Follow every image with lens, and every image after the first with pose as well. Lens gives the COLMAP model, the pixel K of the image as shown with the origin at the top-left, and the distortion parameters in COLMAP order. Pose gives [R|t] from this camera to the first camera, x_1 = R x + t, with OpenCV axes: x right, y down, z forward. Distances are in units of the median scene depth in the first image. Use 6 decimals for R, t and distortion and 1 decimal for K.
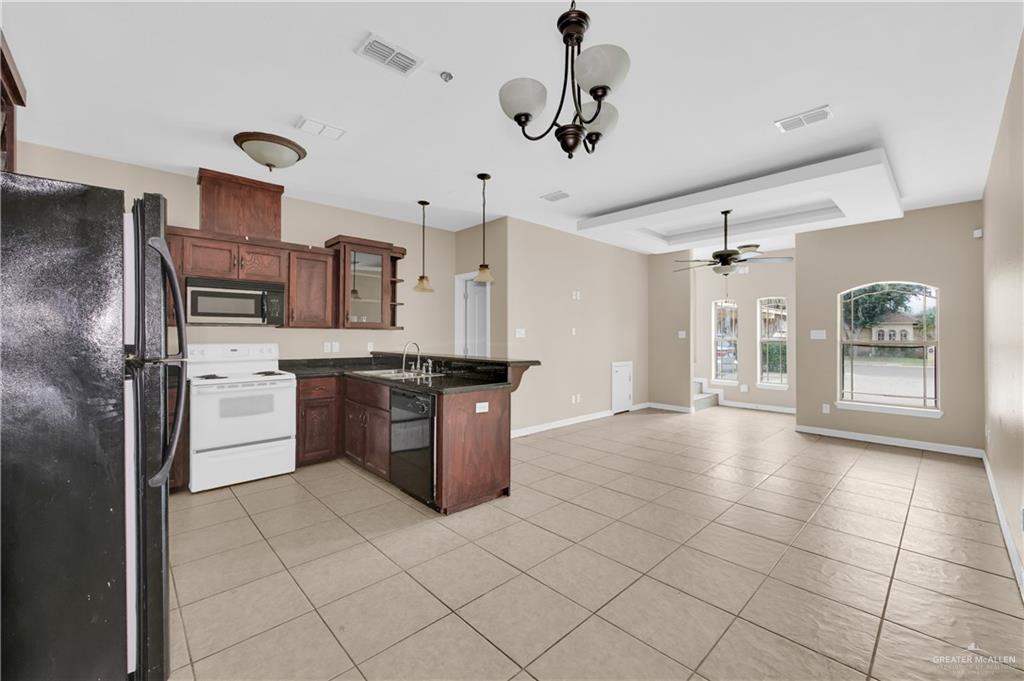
lens RADIAL K [[413.7, 0, 509.0], [0, 413.7, 335.5], [0, 0, 1]] dist [0.002588, 0.000071]
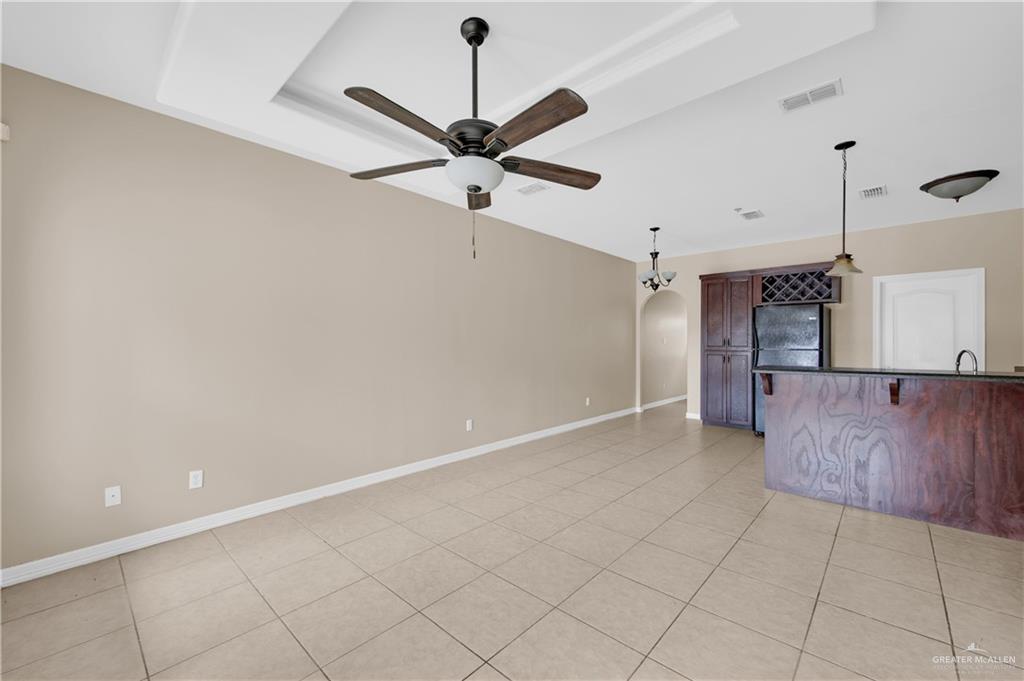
lens RADIAL K [[413.7, 0, 519.3], [0, 413.7, 344.3], [0, 0, 1]] dist [0.002588, 0.000071]
pose [[-0.996461, -0.001224, -0.084053, 0.624306], [-0.001278, 0.999999, 0.000583, 0.004638], [0.084052, 0.000688, -0.996461, 1.701729]]
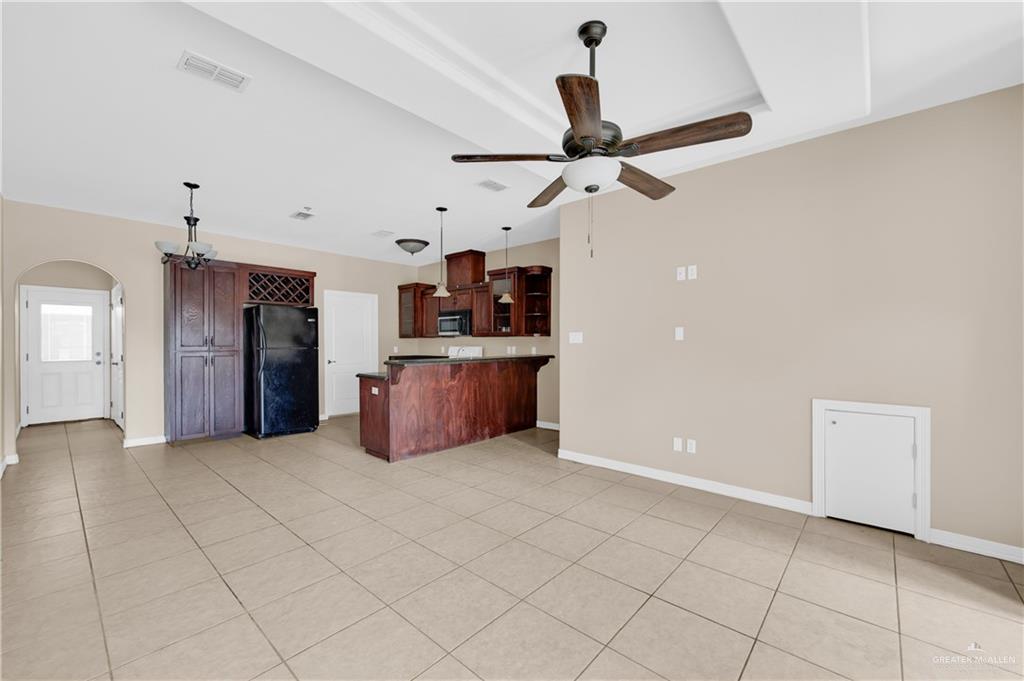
lens RADIAL K [[413.7, 0, 516.4], [0, 413.7, 343.5], [0, 0, 1]] dist [0.002588, 0.000071]
pose [[0.095384, 0.000696, -0.995440, 1.125826], [0.002810, 0.999996, 0.000969, 0.005765], [0.995437, -0.002889, 0.095381, 1.065465]]
